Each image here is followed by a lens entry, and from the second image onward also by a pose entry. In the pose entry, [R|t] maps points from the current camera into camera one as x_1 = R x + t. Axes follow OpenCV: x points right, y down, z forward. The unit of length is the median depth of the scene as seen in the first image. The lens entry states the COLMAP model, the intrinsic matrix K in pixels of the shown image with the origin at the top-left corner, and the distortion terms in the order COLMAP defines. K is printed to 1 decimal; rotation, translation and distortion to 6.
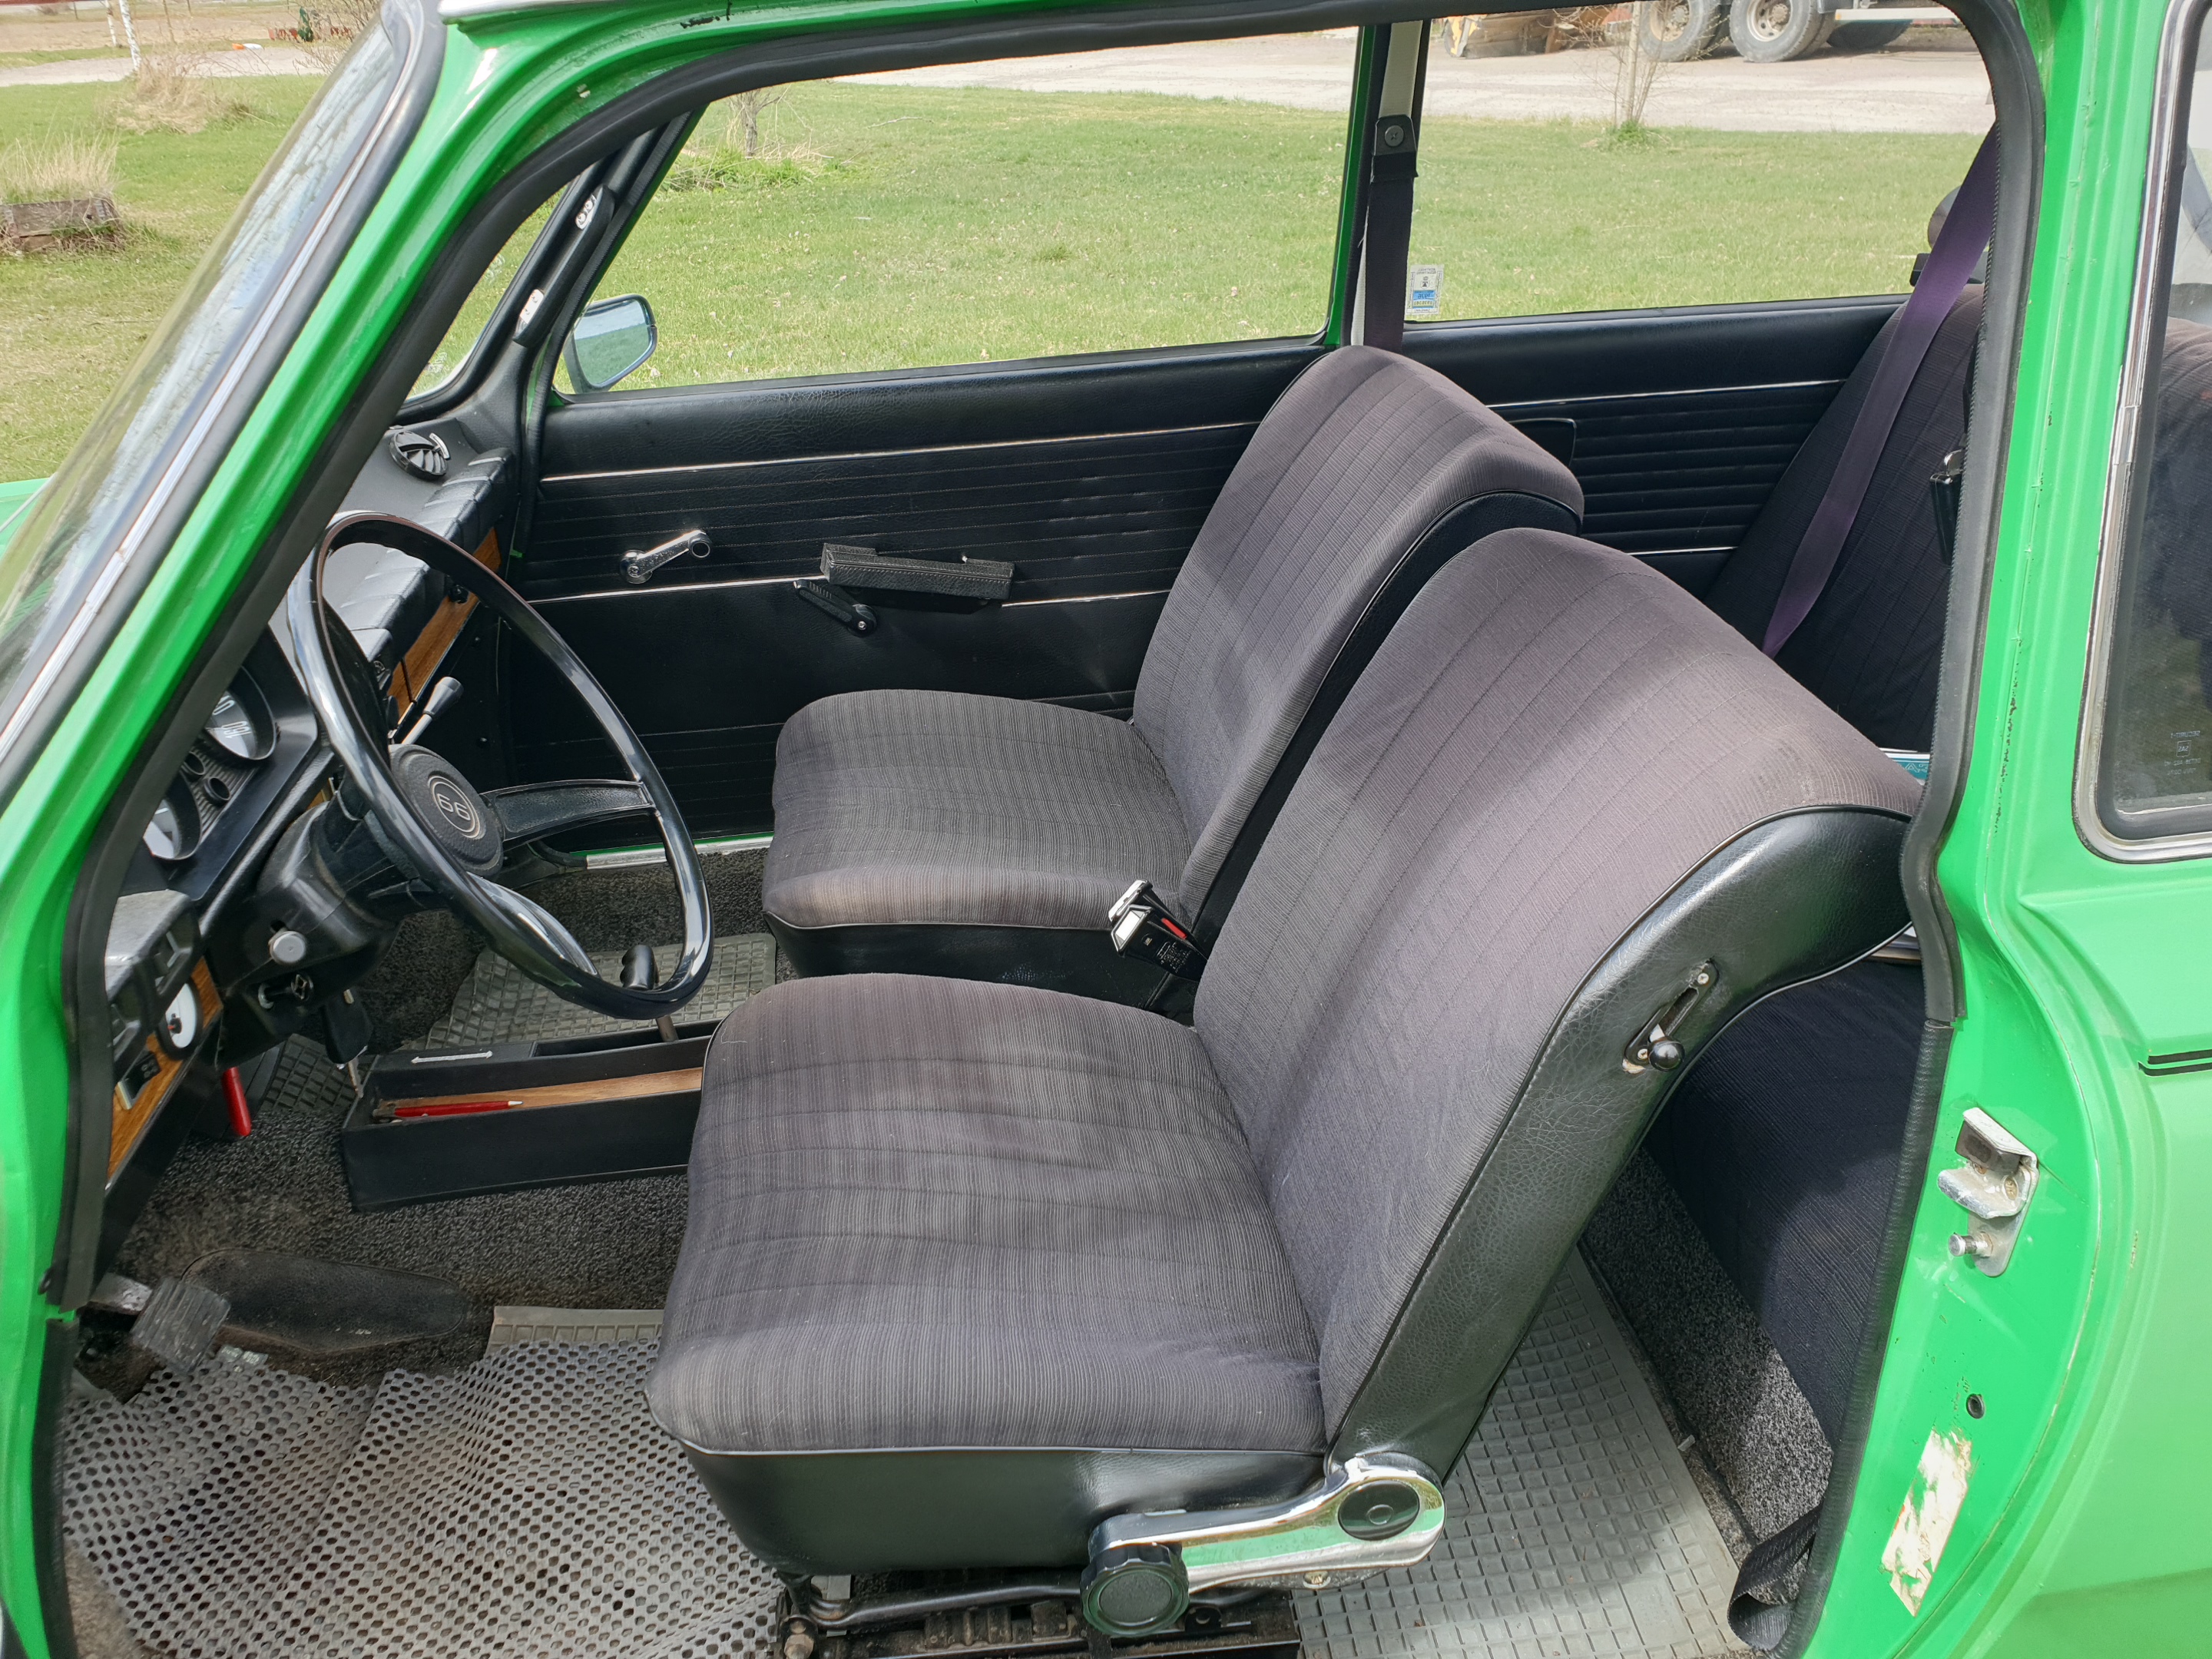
lens RADIAL K [[1748.5, 0, 1090.6], [0, 1748.5, 836.7], [0, 0, 1]] dist [0.002912, 0.012808]
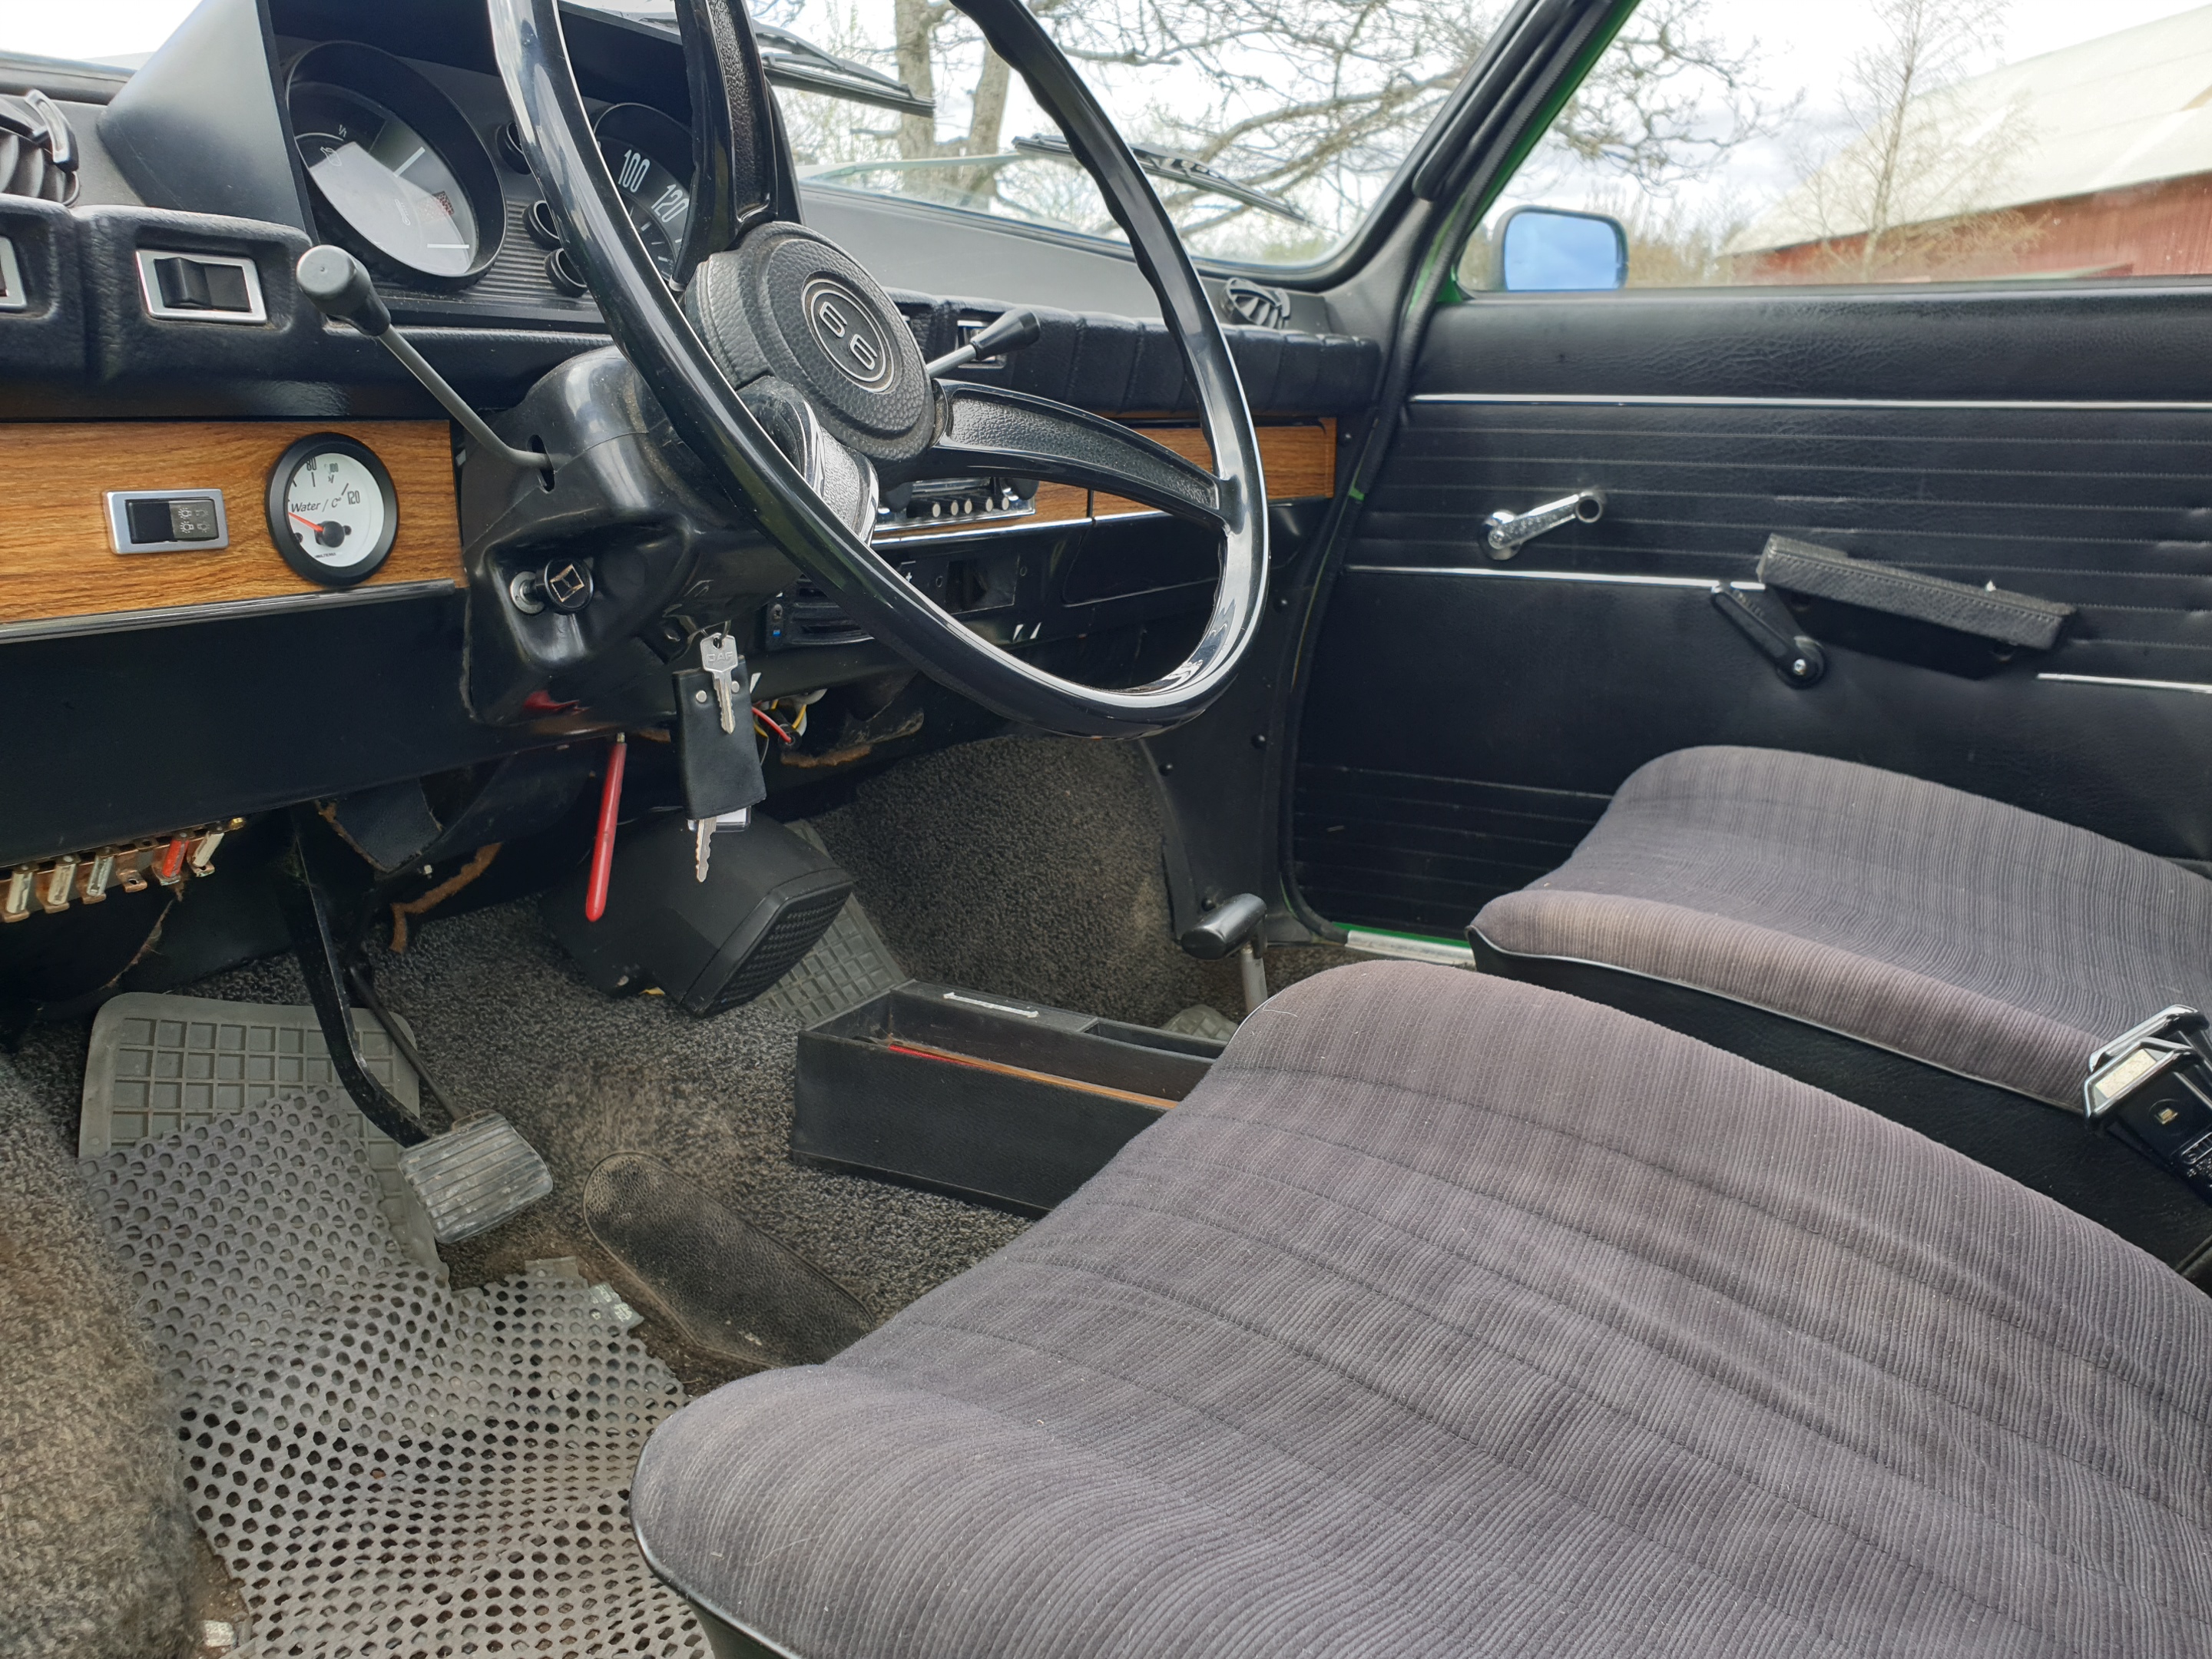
lens RADIAL K [[1748.5, 0, 1116.4], [0, 1748.5, 849.2], [0, 0, 1]] dist [0.002912, 0.012808]
pose [[0.814649, 0.201367, -0.543874, 0.051319], [-0.308224, 0.944709, -0.111904, 0.150353], [0.491269, 0.258798, 0.831672, 0.496060]]
